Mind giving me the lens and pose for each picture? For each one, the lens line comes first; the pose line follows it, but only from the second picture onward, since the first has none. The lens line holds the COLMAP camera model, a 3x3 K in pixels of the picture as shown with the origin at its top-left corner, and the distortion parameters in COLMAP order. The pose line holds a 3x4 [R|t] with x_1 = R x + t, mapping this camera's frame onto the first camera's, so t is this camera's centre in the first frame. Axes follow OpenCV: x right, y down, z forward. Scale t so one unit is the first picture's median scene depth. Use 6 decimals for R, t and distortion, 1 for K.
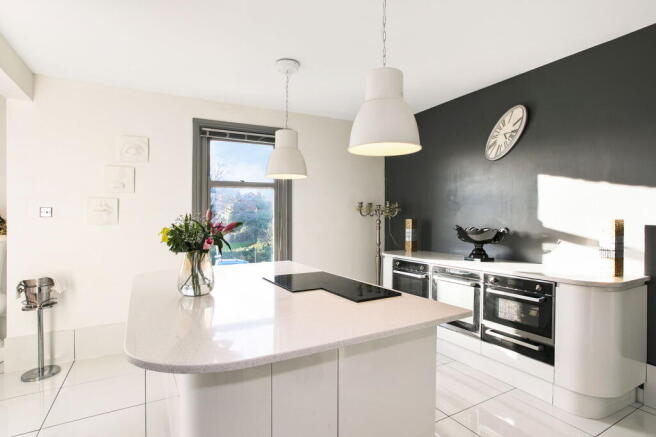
lens RADIAL K [[347.3, 0, 325.9], [0, 347.3, 205.8], [0, 0, 1]] dist [-0.064347, 0.046094]
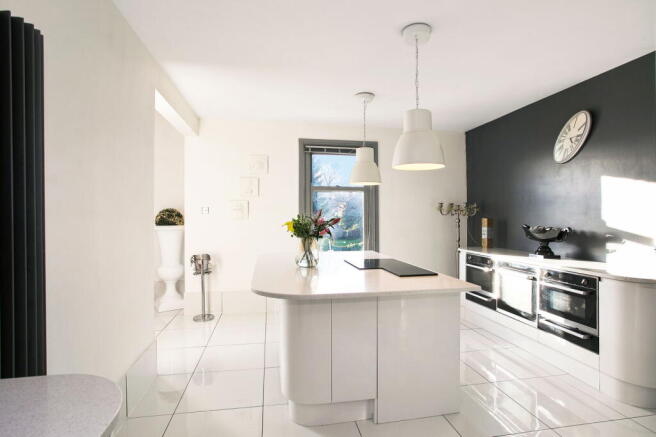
lens RADIAL K [[347.3, 0, 325.9], [0, 347.3, 205.8], [0, 0, 1]] dist [-0.064347, 0.046094]
pose [[0.946957, 0.000463, -0.321361, 0.149272], [0.000907, 0.999991, 0.004114, -0.007293], [0.321360, -0.004187, 0.946948, -0.240849]]
